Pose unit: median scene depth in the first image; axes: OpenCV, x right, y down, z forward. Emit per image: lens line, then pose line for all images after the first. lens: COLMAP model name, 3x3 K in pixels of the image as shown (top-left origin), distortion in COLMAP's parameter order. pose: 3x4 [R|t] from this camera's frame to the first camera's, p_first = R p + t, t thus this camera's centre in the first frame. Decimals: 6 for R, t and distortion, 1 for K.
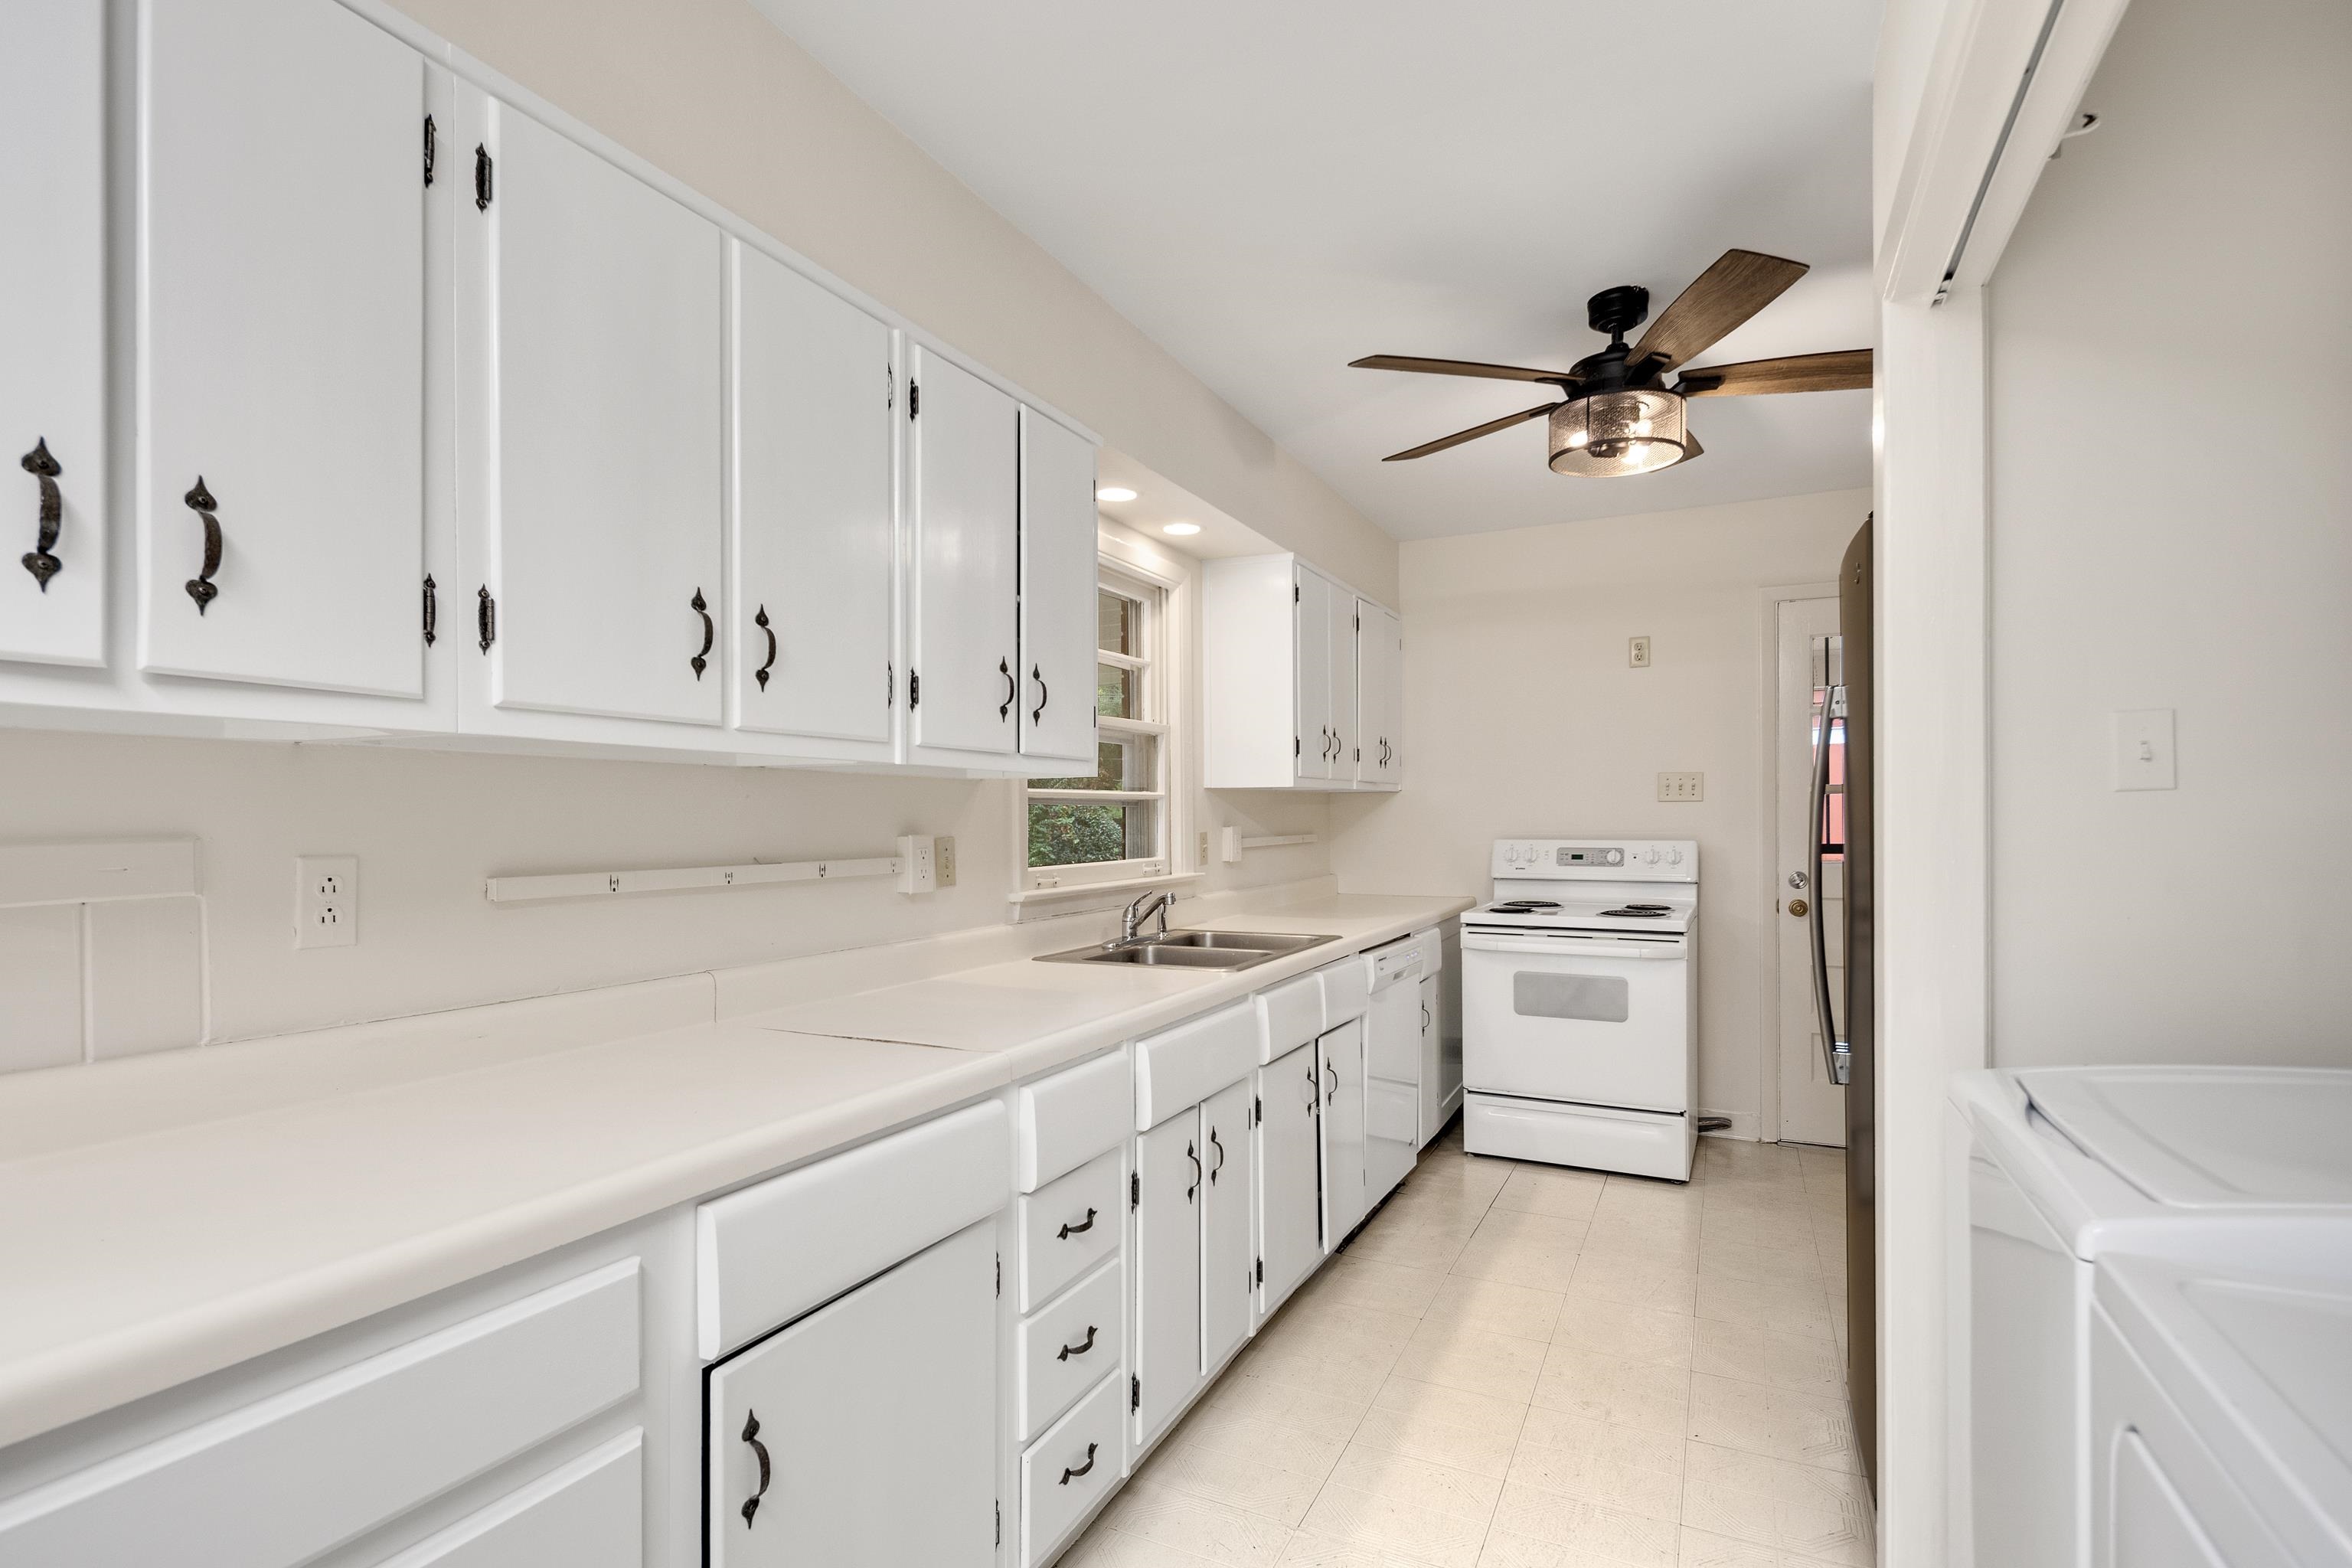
lens RADIAL K [[1140.5, 0, 1176.9], [0, 1140.5, 811.6], [0, 0, 1]] dist [0.002708, 0.000103]
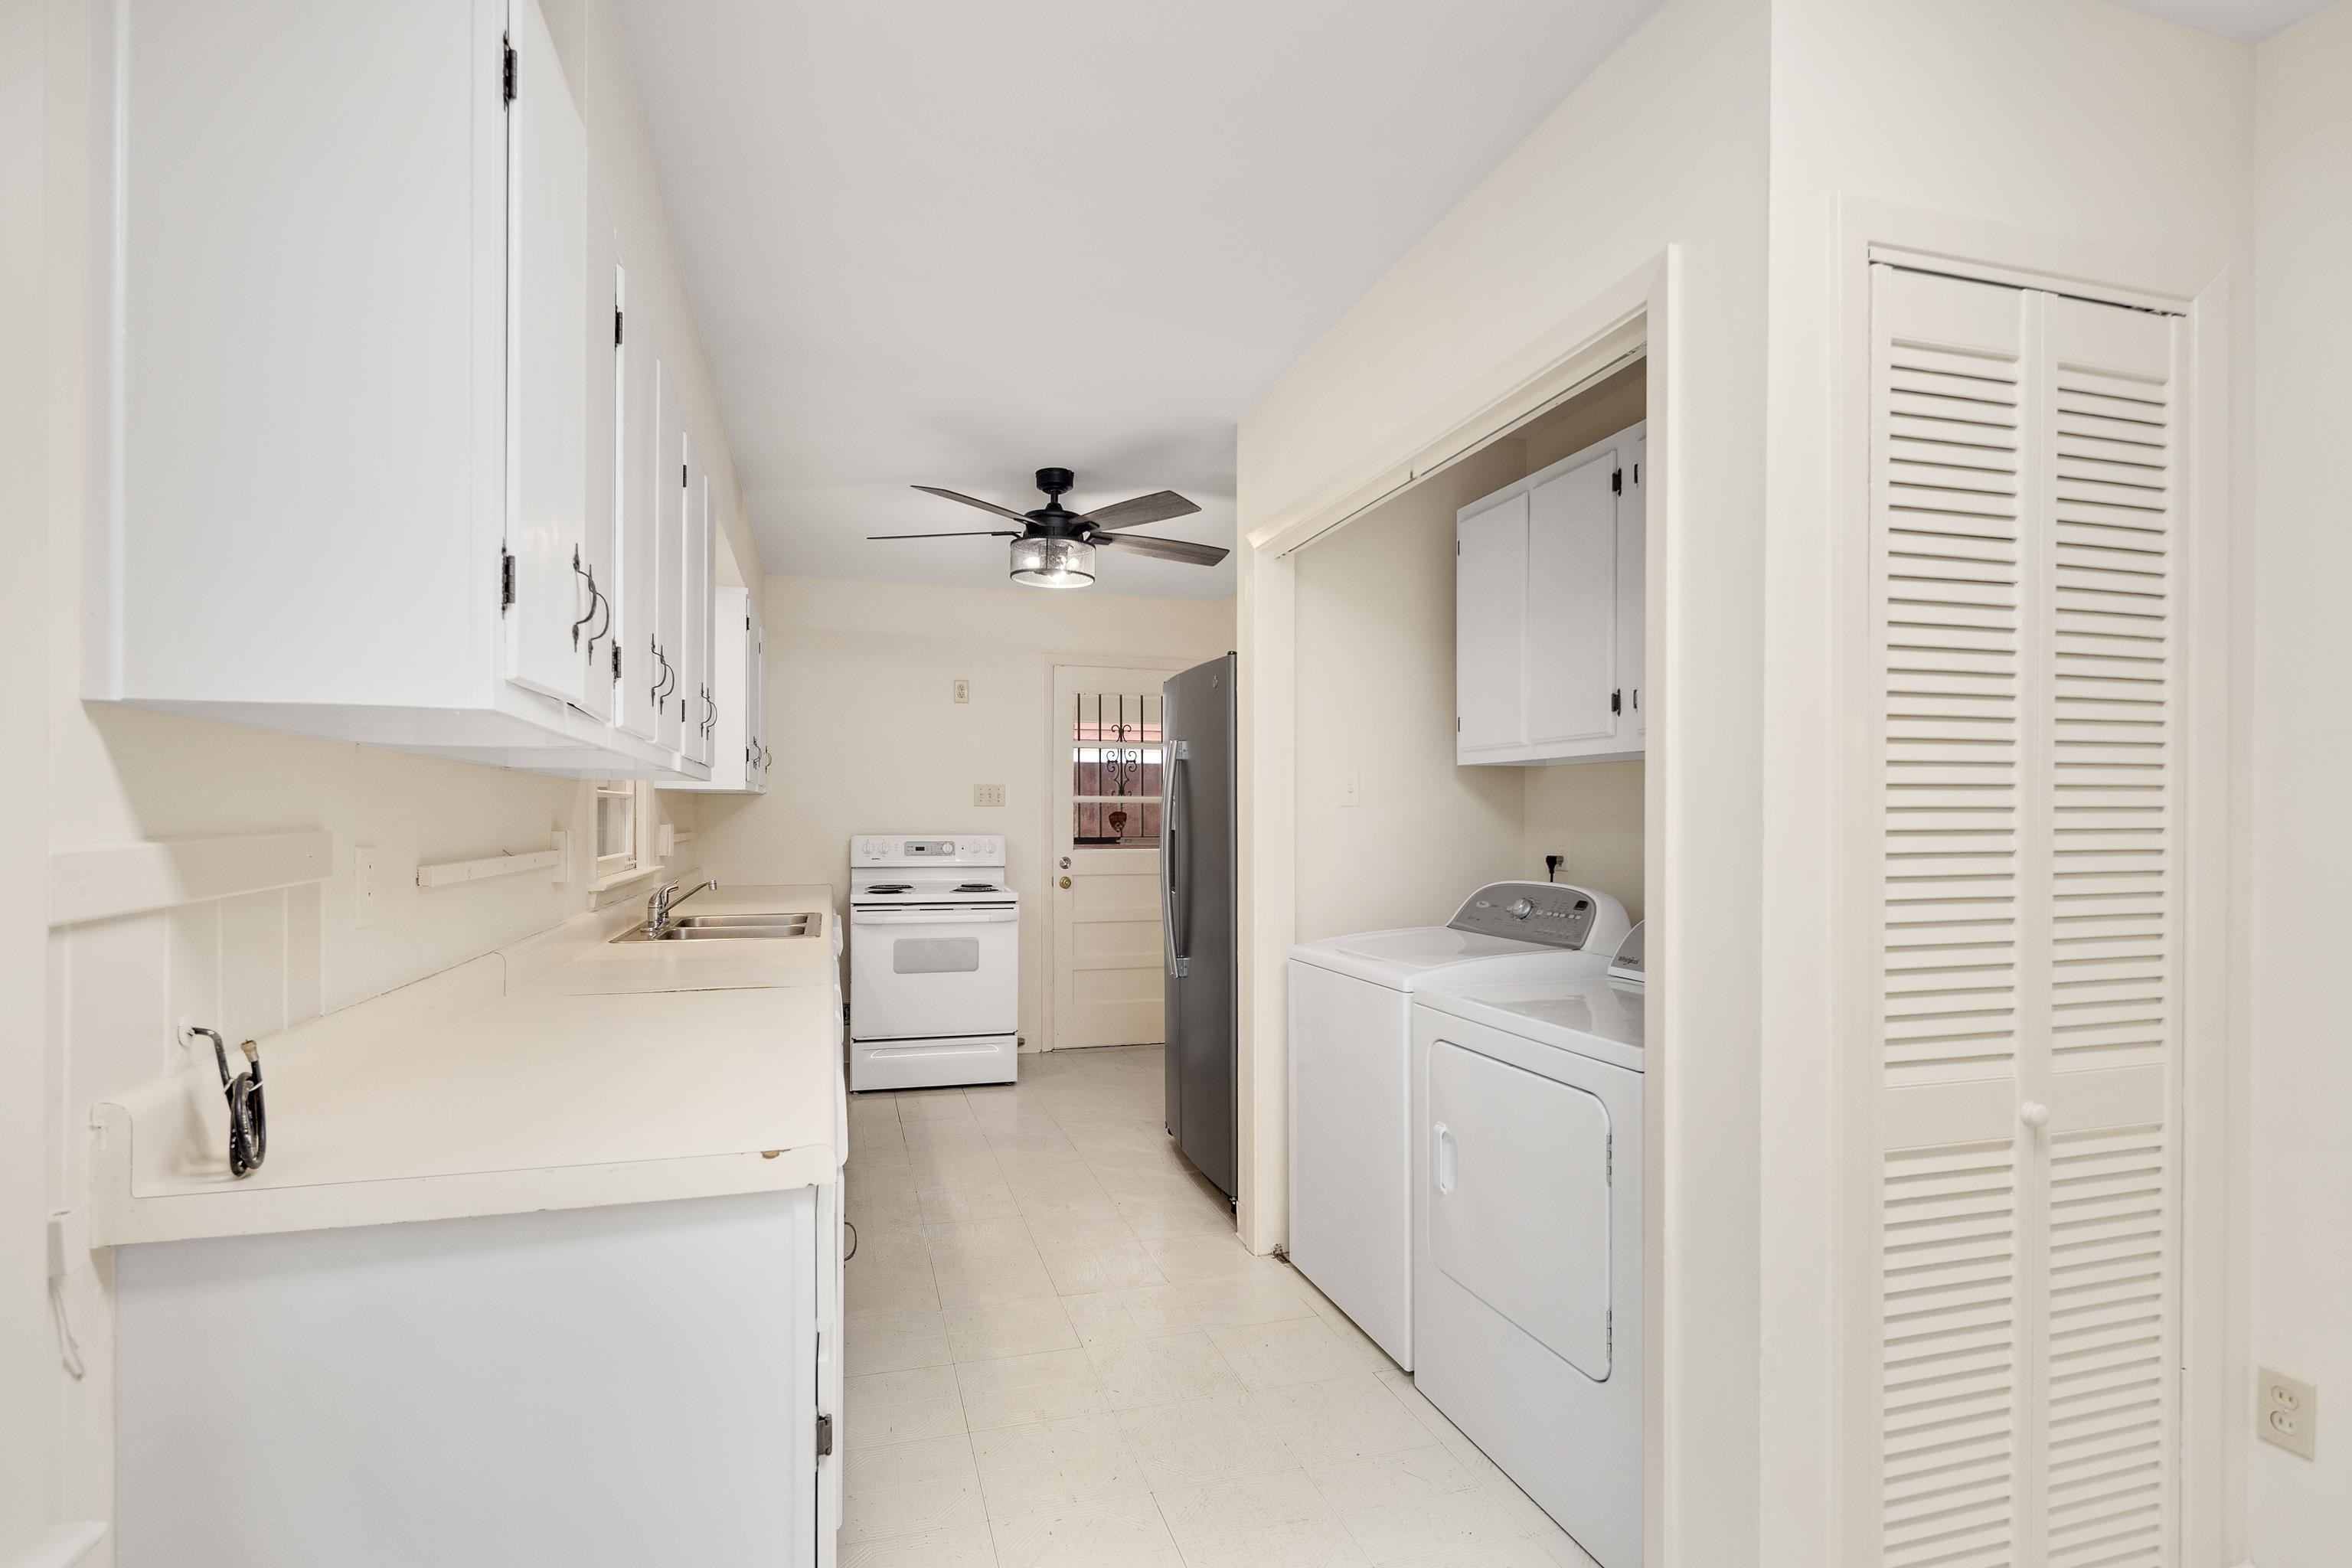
lens RADIAL K [[1156.7, 0, 1159.3], [0, 1156.7, 777.1], [0, 0, 1]] dist [0.004301, 0.000098]
pose [[0.735778, 0.030136, 0.676552, -0.360930], [-0.010072, 0.999386, -0.033563, 0.000588], [-0.677148, 0.017881, 0.735630, -0.142813]]
